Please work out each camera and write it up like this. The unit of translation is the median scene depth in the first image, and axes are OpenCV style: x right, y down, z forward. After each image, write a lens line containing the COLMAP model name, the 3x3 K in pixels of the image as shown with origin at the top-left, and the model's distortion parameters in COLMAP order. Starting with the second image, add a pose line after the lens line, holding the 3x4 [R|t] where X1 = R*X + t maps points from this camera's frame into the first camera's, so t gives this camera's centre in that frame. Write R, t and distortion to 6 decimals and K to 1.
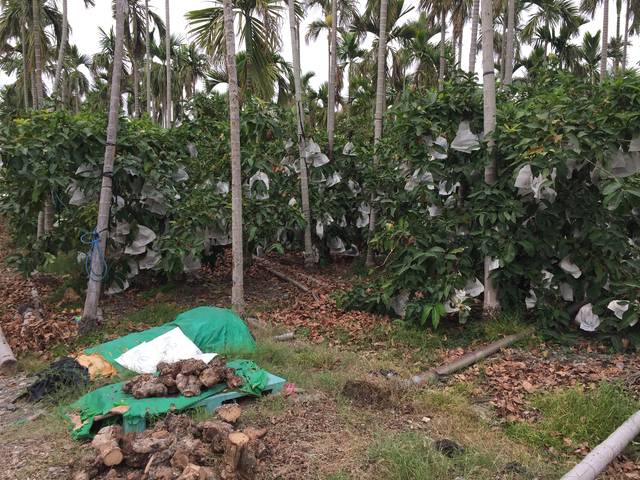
lens RADIAL K [[530.0, 0, 320.7], [0, 530.0, 233.0], [0, 0, 1]] dist [0.008370, -0.047151]
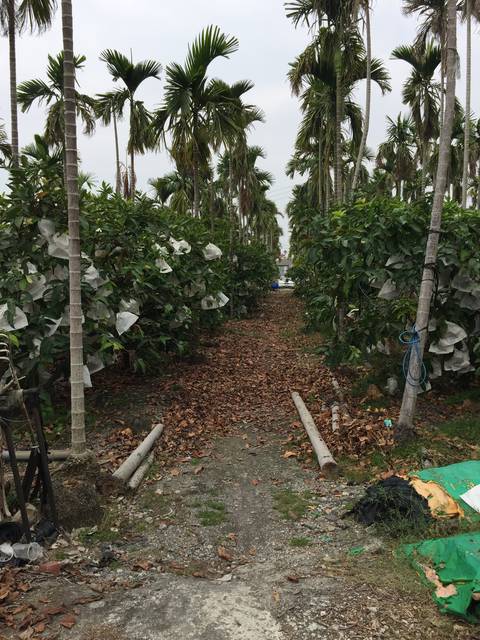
lens RADIAL K [[530.0, 0, 239.2], [0, 530.0, 321.9], [0, 0, 1]] dist [0.008370, -0.047151]
pose [[0.809411, 0.045595, -0.585470, -0.104251], [-0.043849, 0.998891, 0.017171, -0.013879], [0.585603, 0.011774, 0.810512, 0.073187]]
